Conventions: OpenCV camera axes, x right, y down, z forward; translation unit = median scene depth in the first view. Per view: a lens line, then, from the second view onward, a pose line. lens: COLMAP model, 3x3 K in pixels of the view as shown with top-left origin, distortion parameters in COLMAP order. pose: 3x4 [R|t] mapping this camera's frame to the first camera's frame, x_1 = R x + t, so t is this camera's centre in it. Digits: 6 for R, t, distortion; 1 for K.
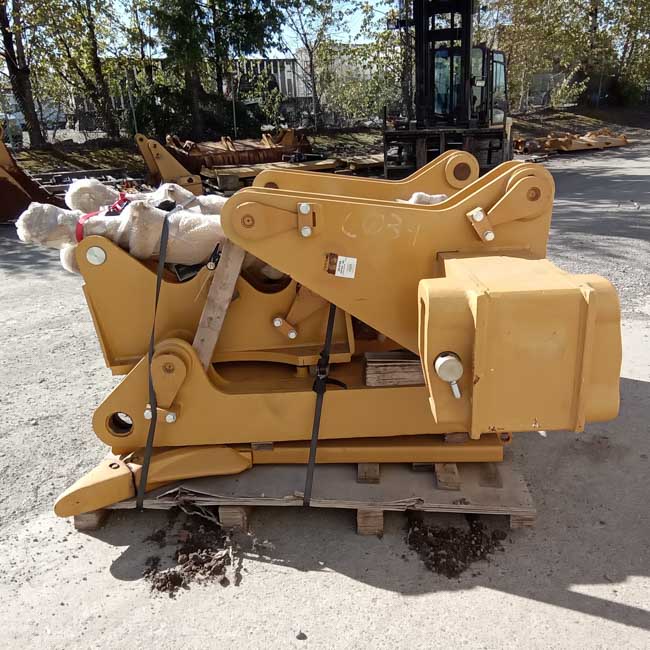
lens RADIAL K [[600.5, 0, 336.6], [0, 600.5, 326.2], [0, 0, 1]] dist [0.069680, -0.101413]
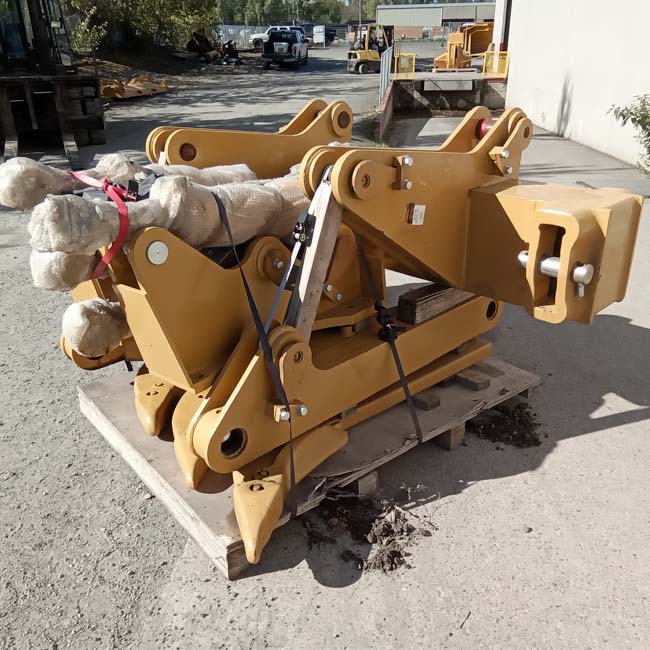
lens RADIAL K [[600.5, 0, 336.6], [0, 600.5, 326.2], [0, 0, 1]] dist [0.069680, -0.101413]
pose [[0.735943, -0.262764, 0.623974, -0.766211], [0.213530, 0.964661, 0.154385, -0.099297], [-0.642490, 0.019619, 0.766043, 0.271315]]
